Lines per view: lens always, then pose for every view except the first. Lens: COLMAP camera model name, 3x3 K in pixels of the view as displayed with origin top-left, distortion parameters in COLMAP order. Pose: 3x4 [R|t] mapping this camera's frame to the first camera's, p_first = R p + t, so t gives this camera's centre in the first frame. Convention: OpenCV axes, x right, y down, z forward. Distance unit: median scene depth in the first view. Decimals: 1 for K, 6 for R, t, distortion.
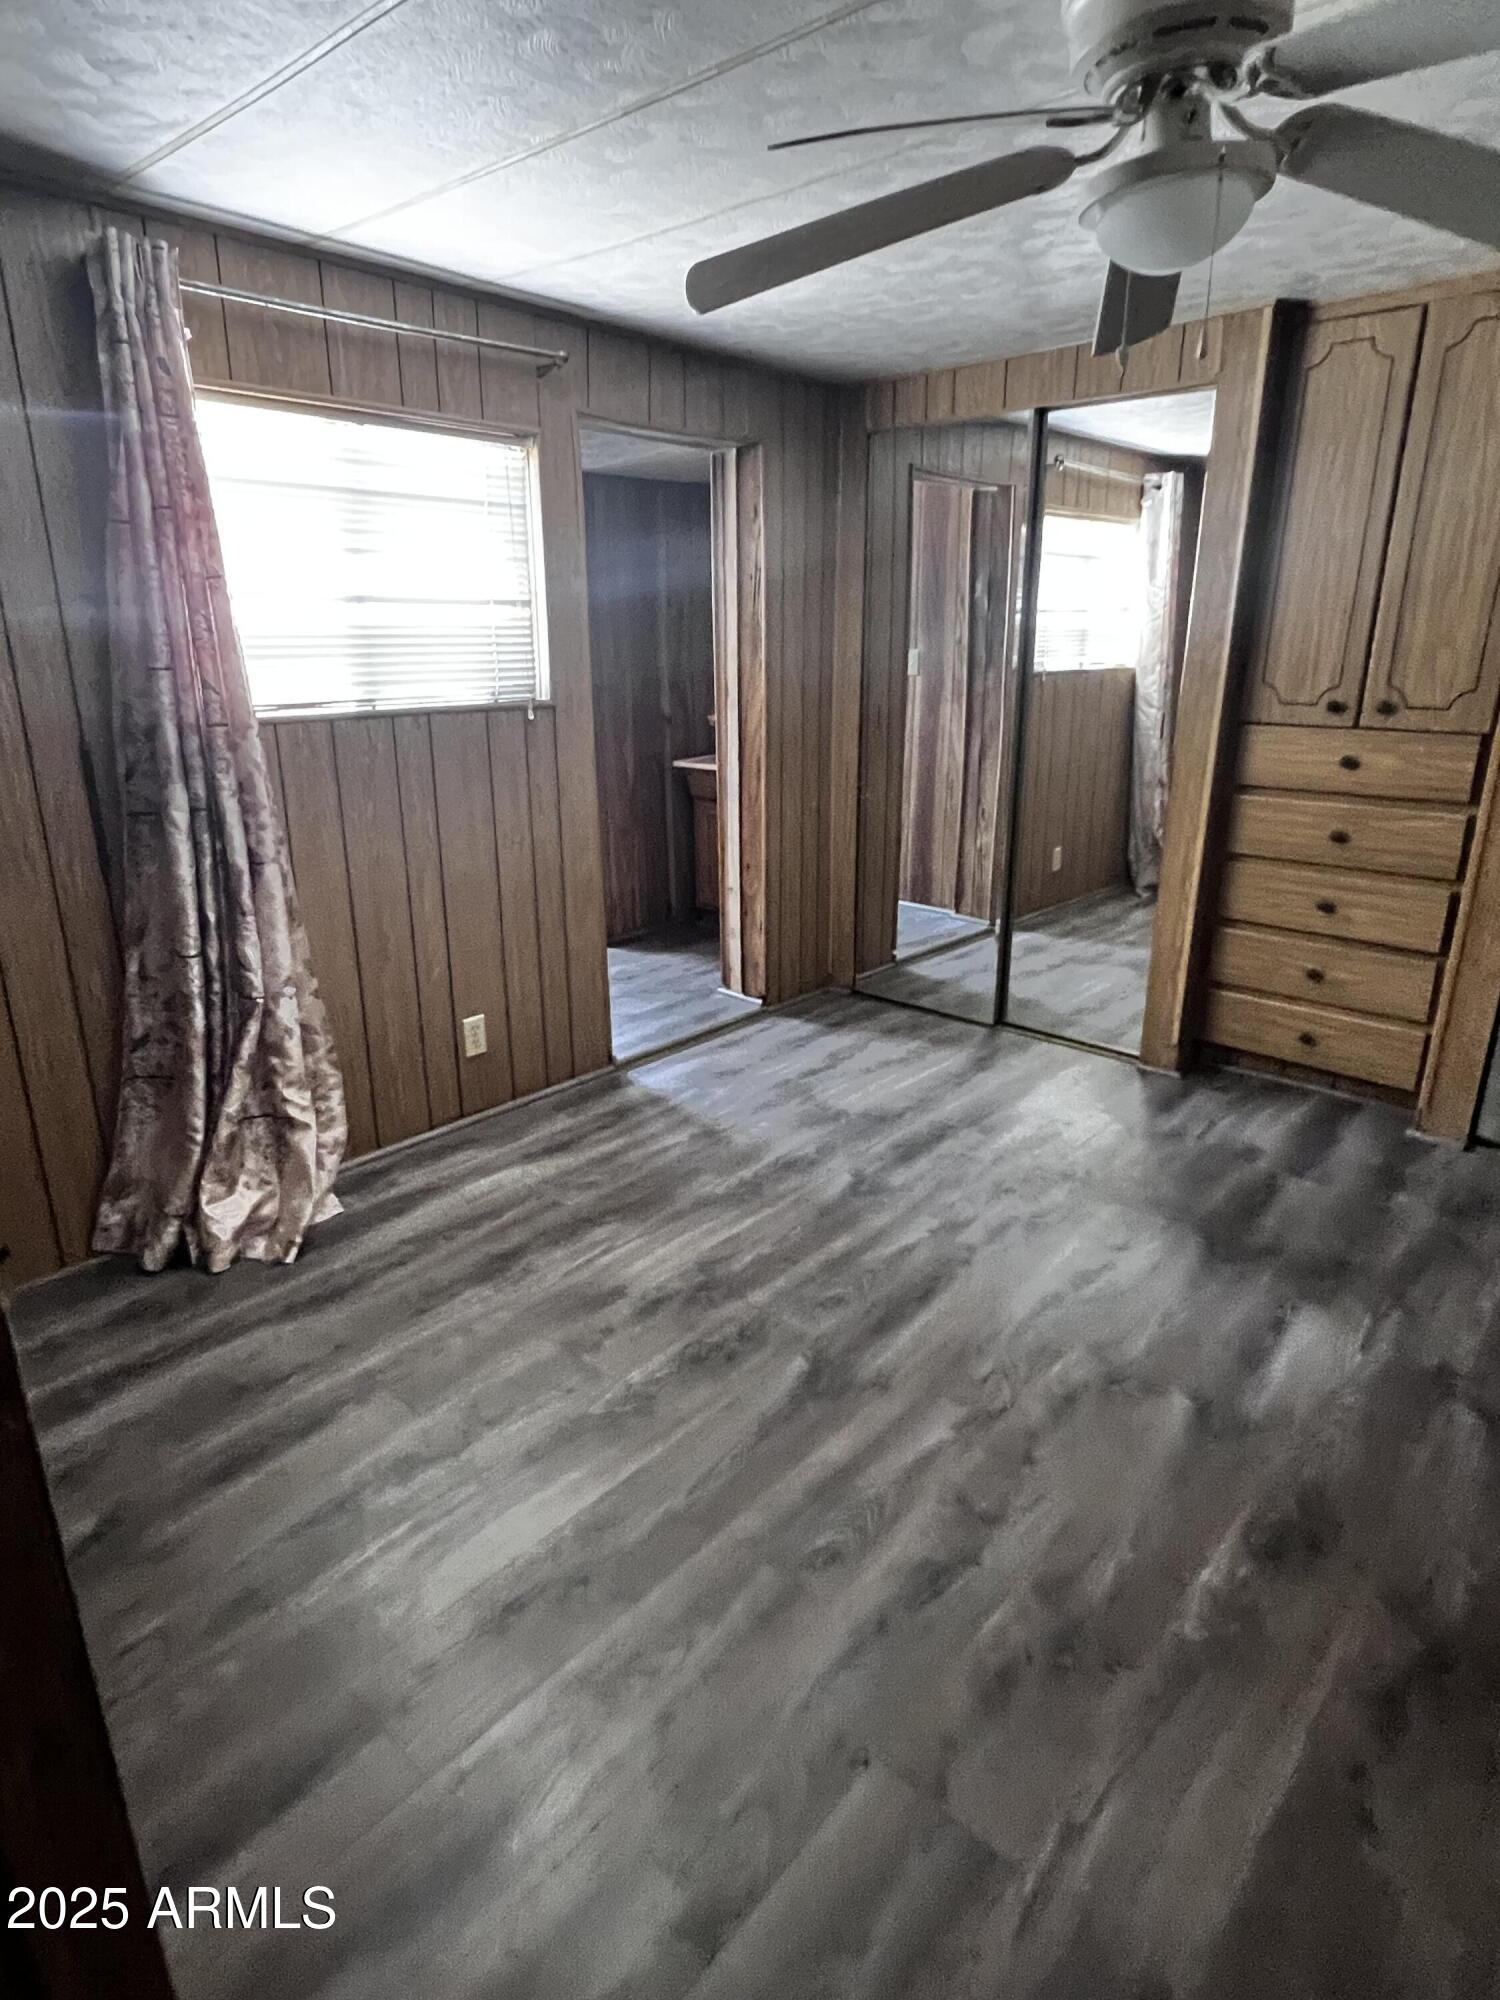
lens RADIAL K [[1109.9, 0, 730.6], [0, 1109.9, 999.5], [0, 0, 1]] dist [-0.006316, 0.001936]
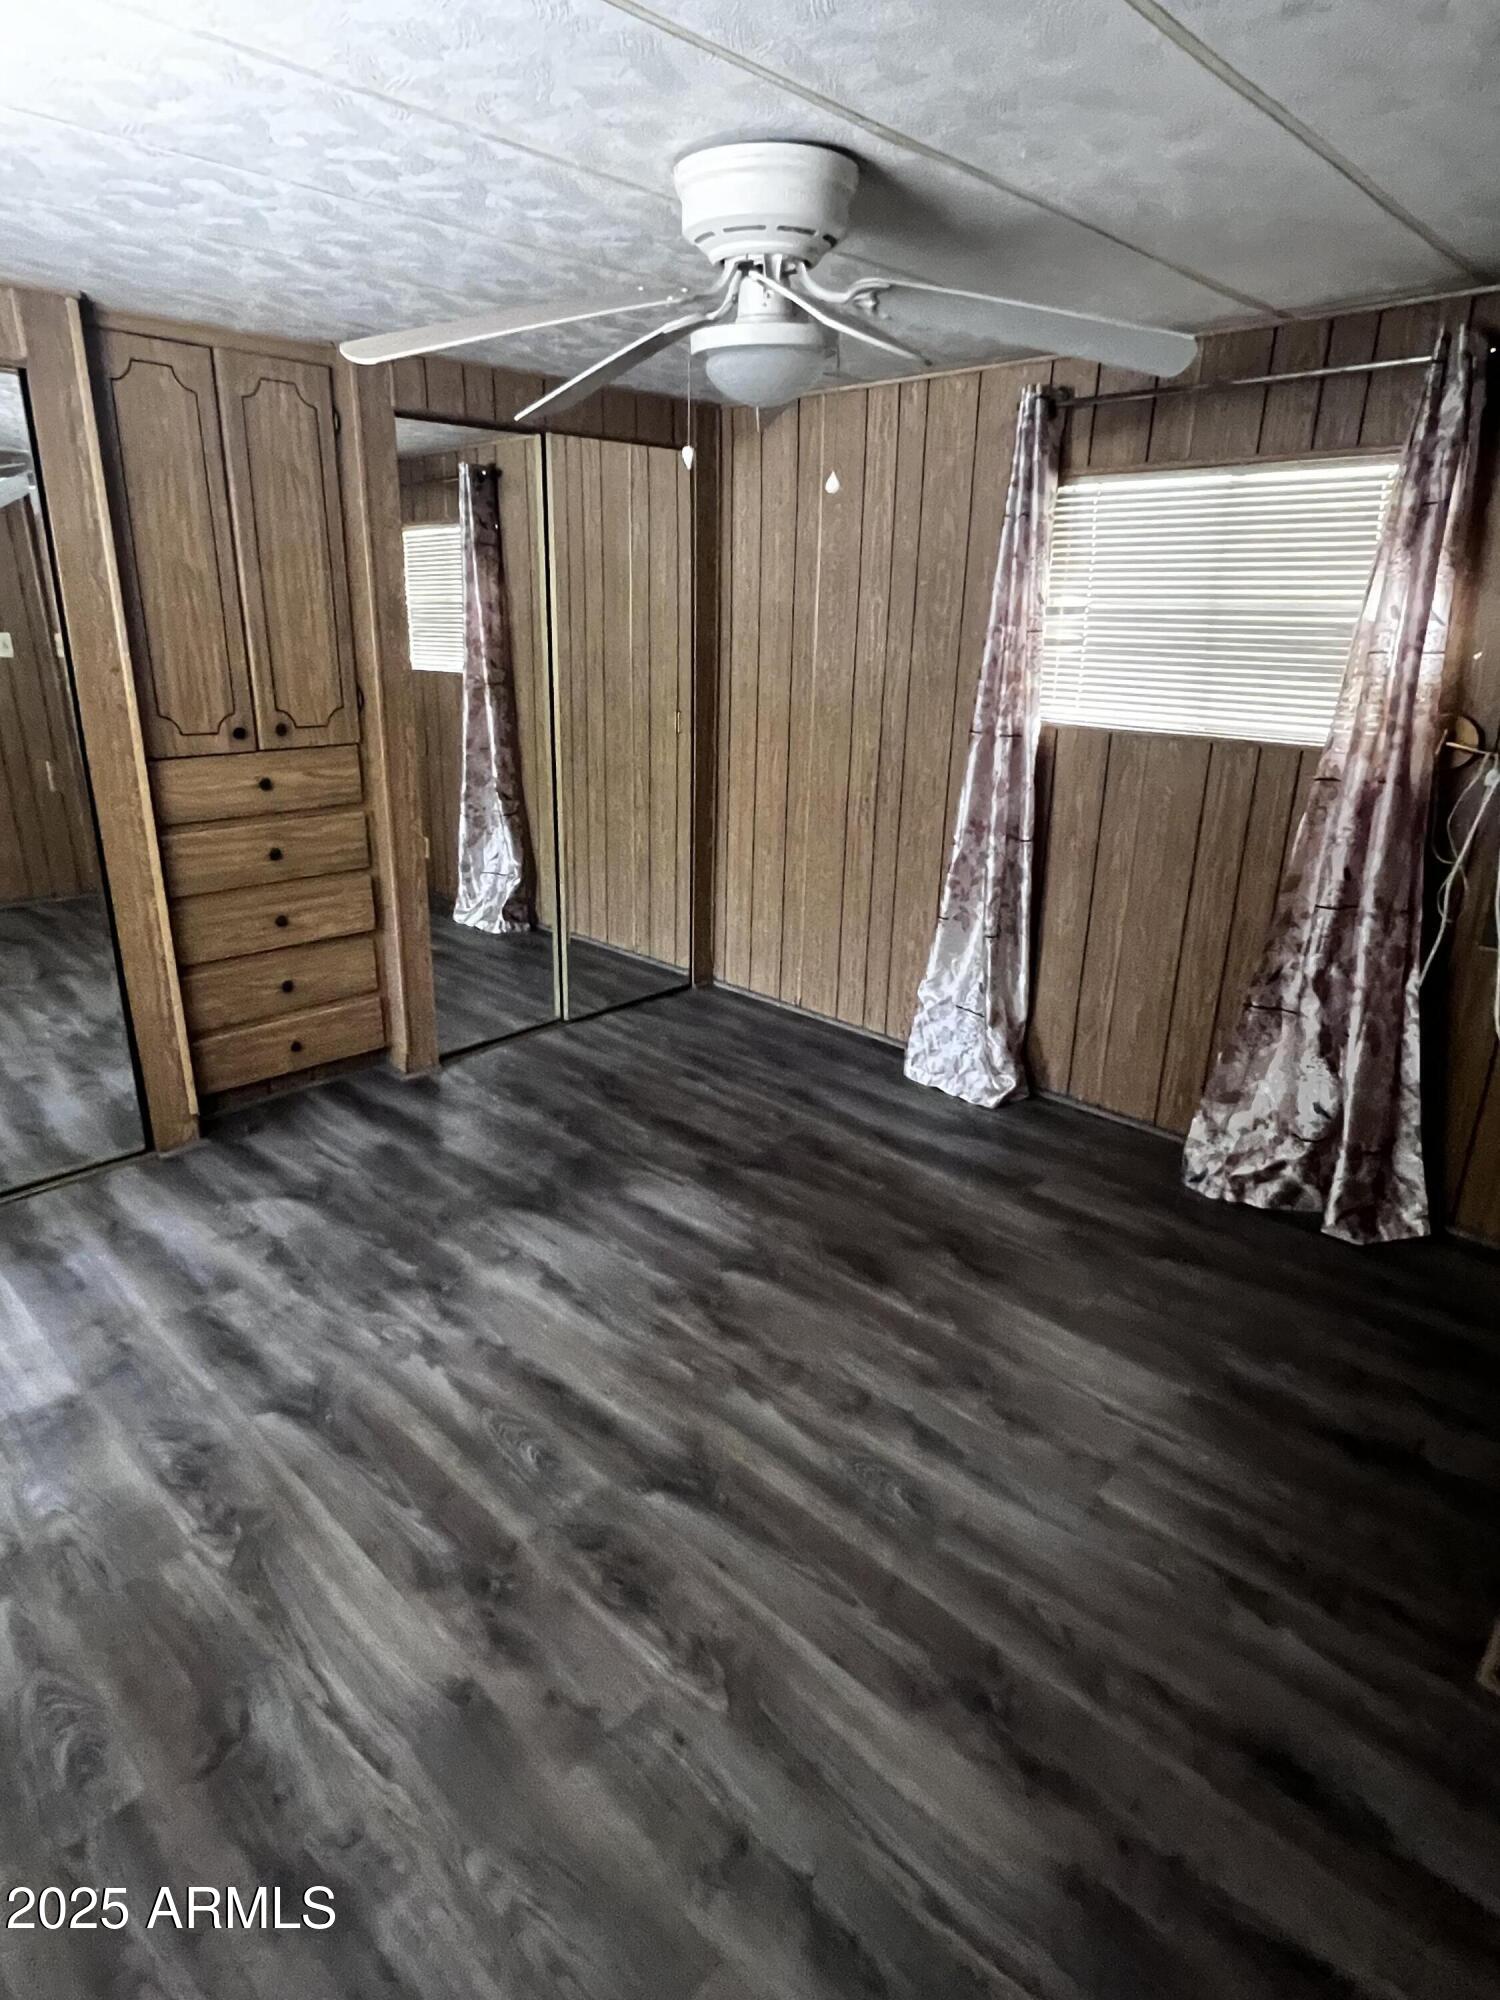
lens RADIAL K [[1109.9, 0, 729.6], [0, 1109.9, 989.9], [0, 0, 1]] dist [-0.006316, 0.001936]
pose [[0.018896, -0.318490, 0.947738, -0.509759], [0.300616, 0.905856, 0.298422, -0.231608], [-0.953558, 0.279266, 0.112861, 0.552482]]
